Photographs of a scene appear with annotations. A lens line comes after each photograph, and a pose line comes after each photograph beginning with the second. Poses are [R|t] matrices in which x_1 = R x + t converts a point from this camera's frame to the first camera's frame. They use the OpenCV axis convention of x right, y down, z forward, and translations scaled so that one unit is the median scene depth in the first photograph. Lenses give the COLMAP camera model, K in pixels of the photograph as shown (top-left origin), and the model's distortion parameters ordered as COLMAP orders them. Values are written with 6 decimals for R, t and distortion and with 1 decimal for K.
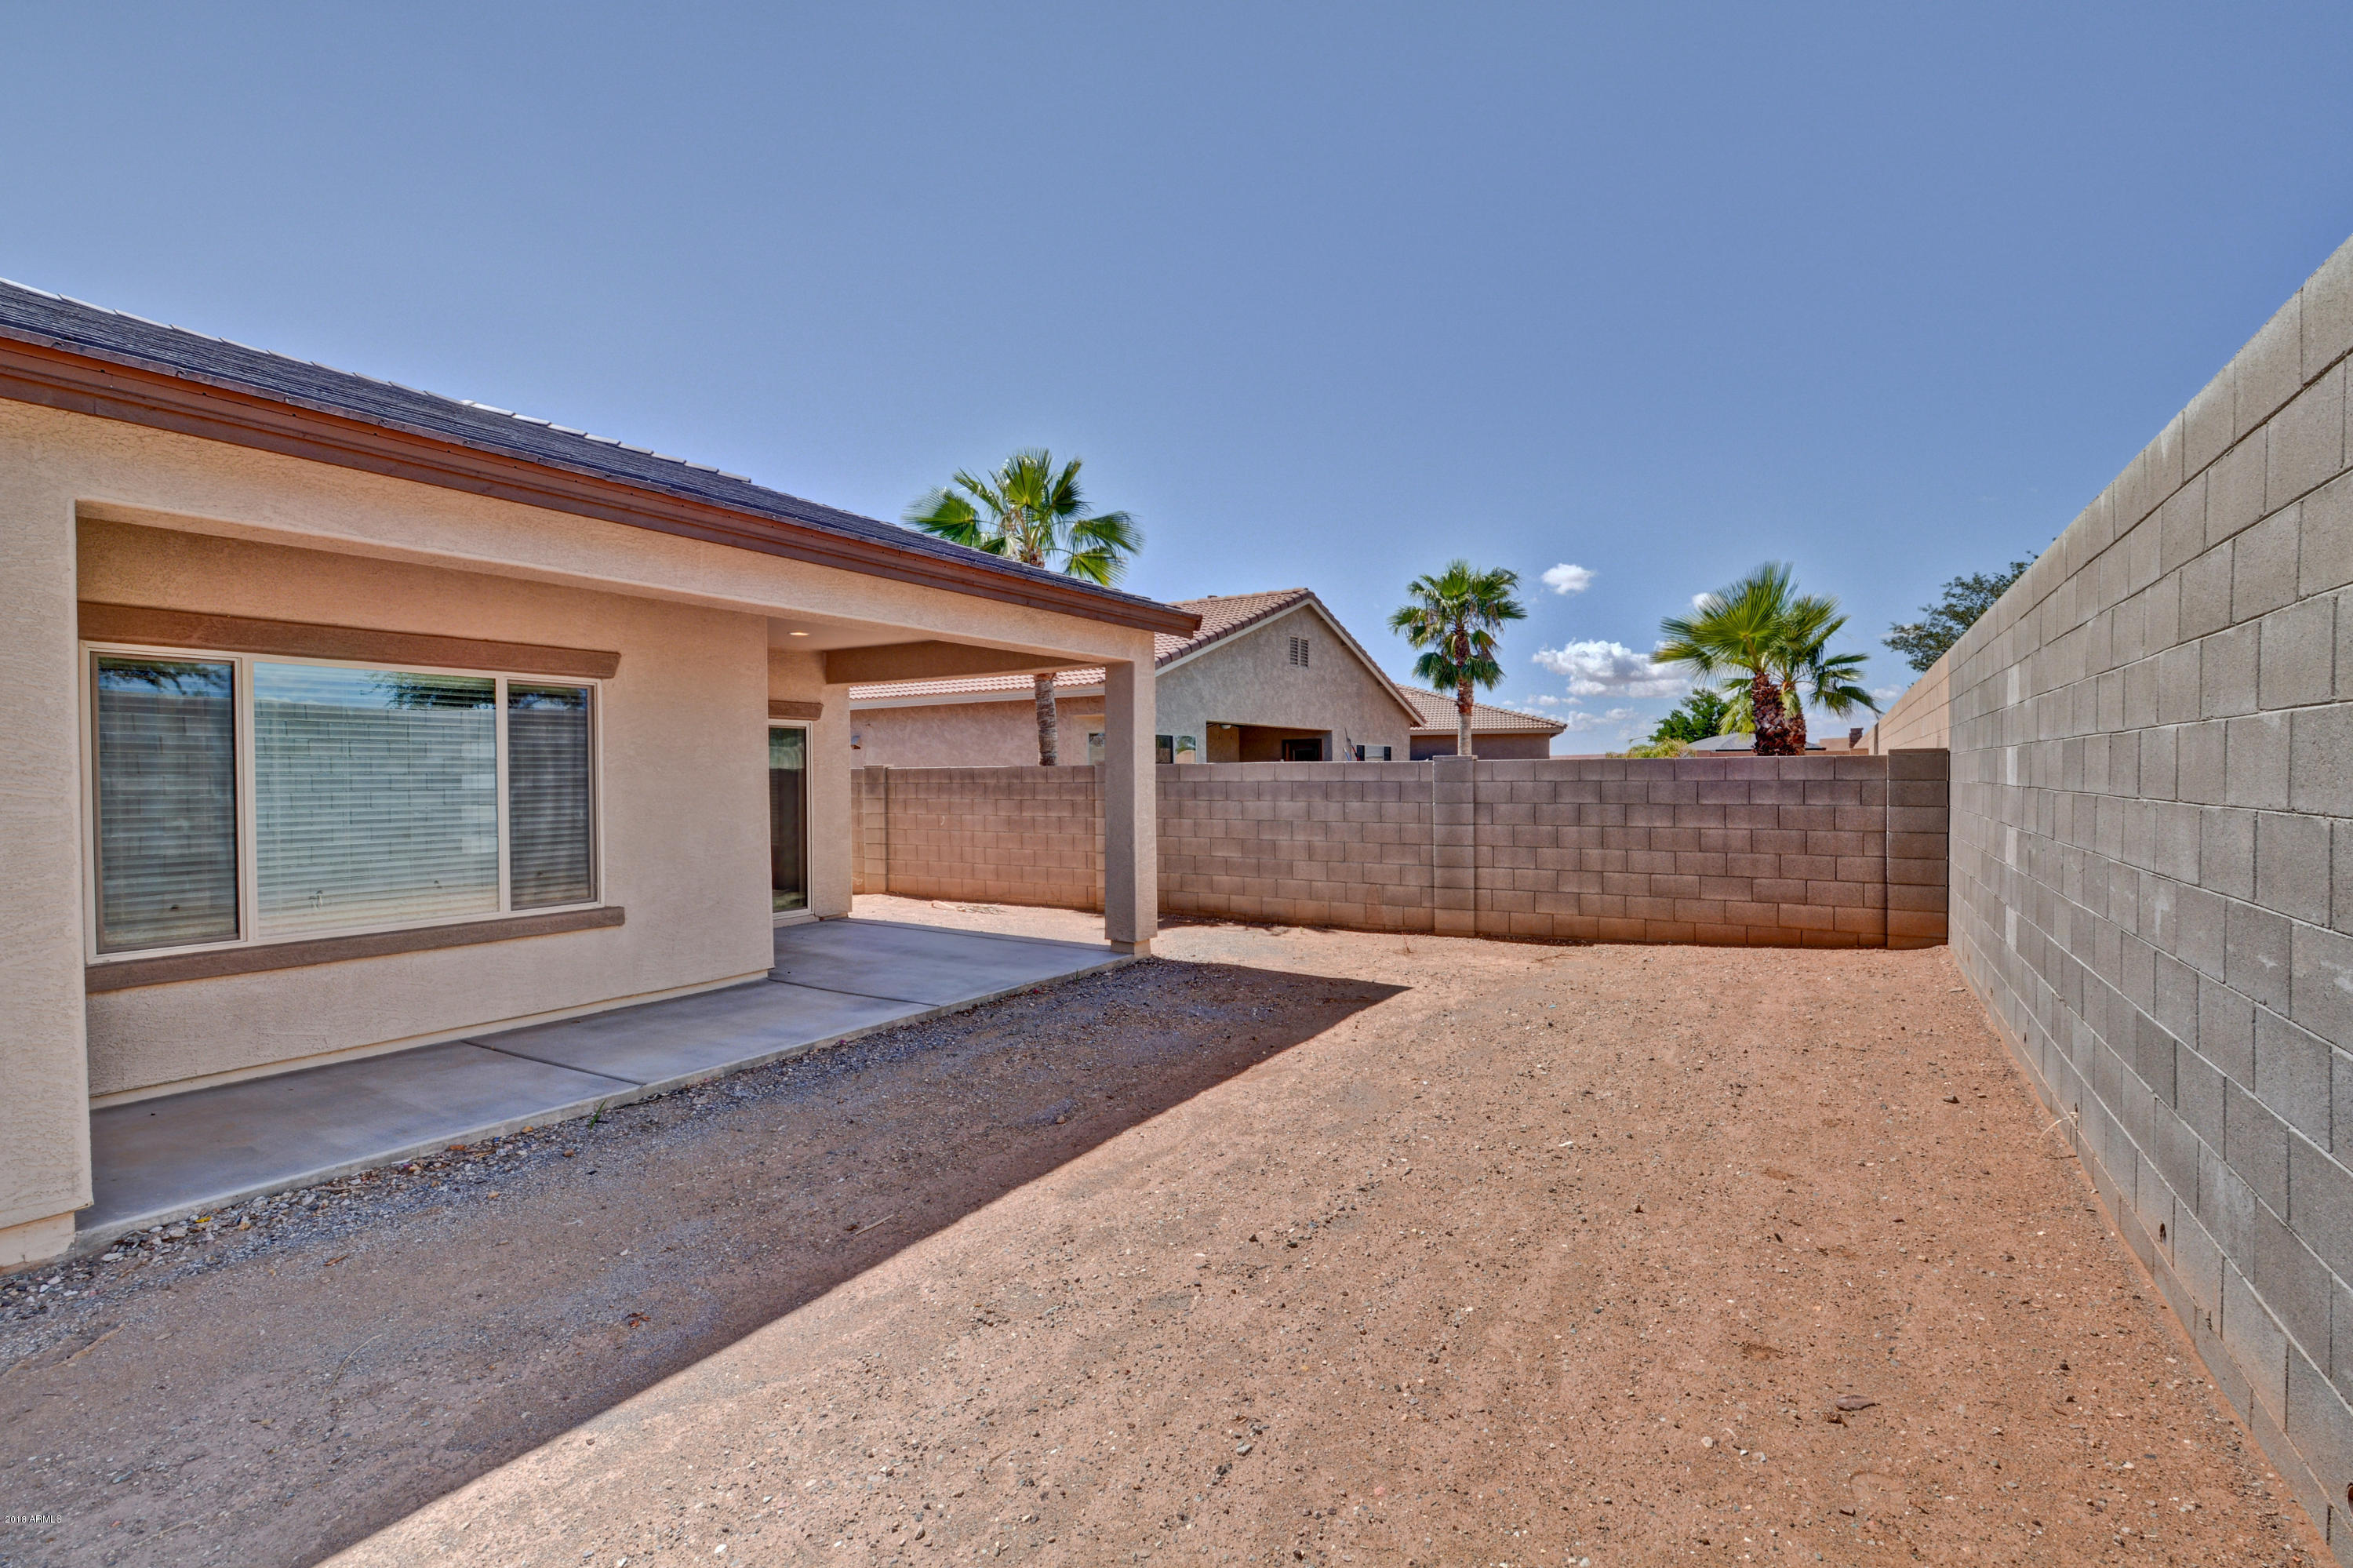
lens RADIAL K [[1034.9, 0, 1171.7], [0, 1034.9, 784.3], [0, 0, 1]] dist [0.001921, -0.002598]
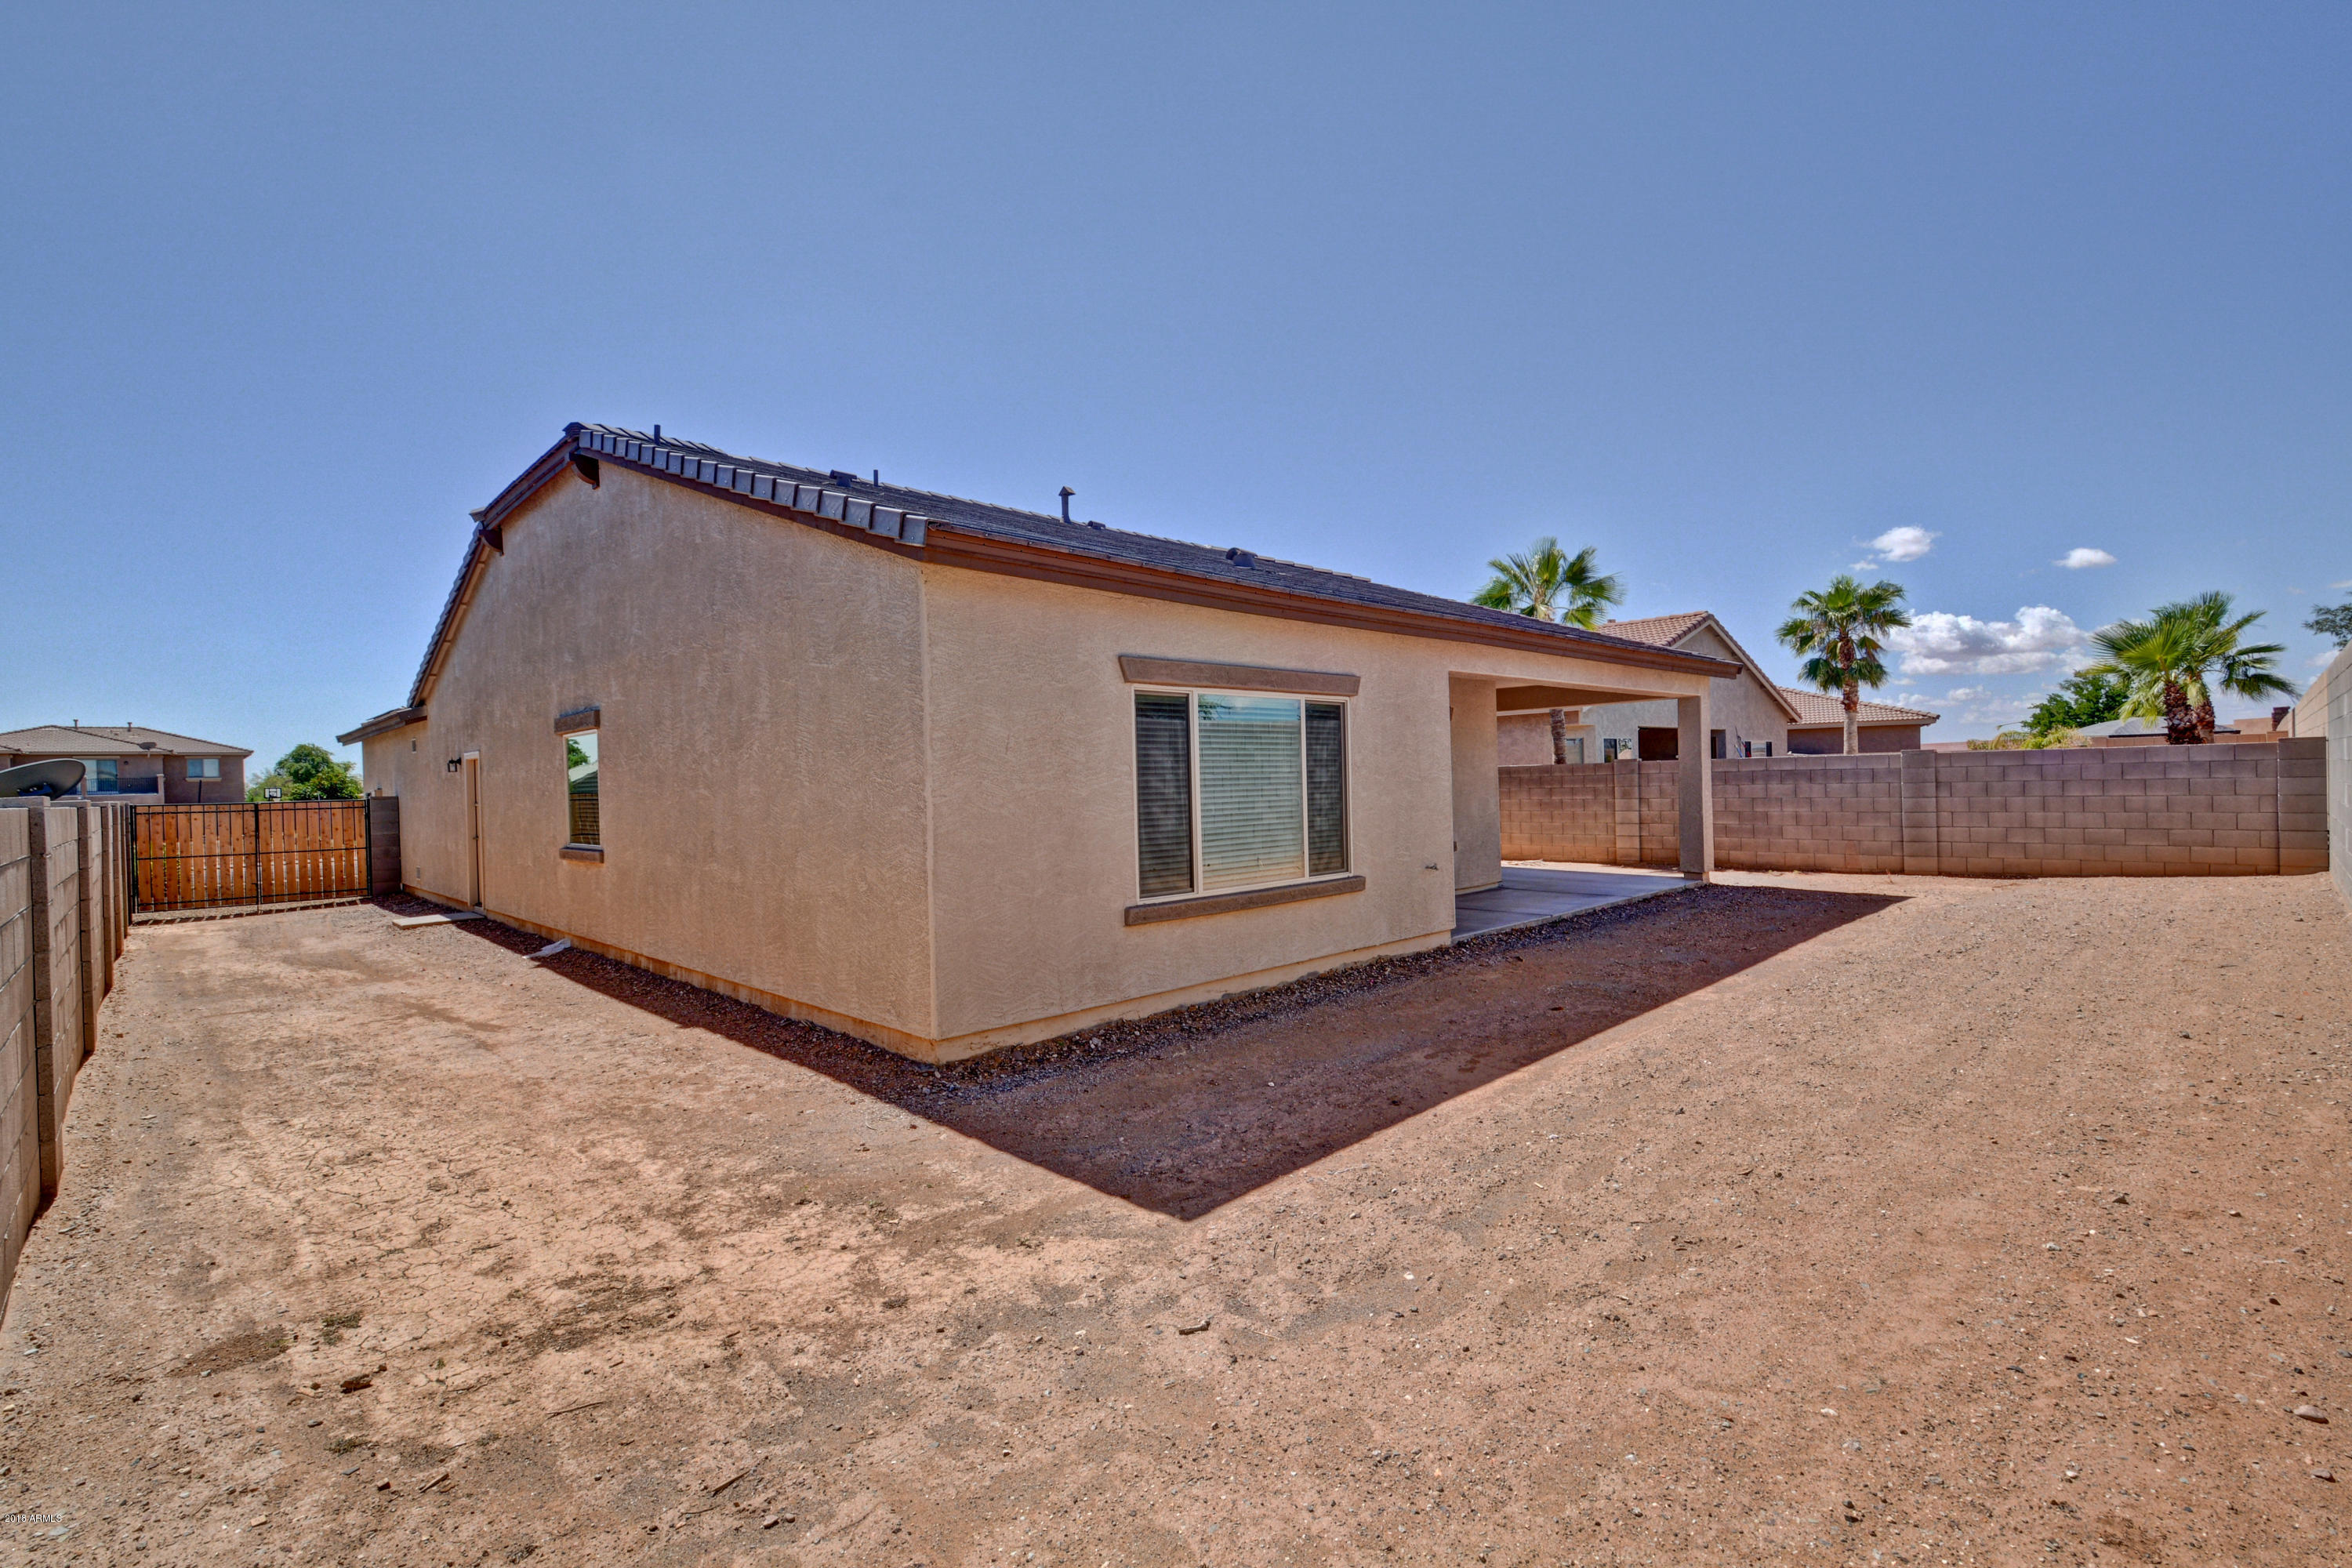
lens RADIAL K [[1034.5, 0, 1180.8], [0, 1034.5, 784.5], [0, 0, 1]] dist [0.001921, -0.002598]
pose [[0.971122, -0.017102, -0.237969, -0.306678], [0.016814, 0.999853, -0.003239, 0.006398], [0.237989, -0.000856, 0.971267, -0.516469]]
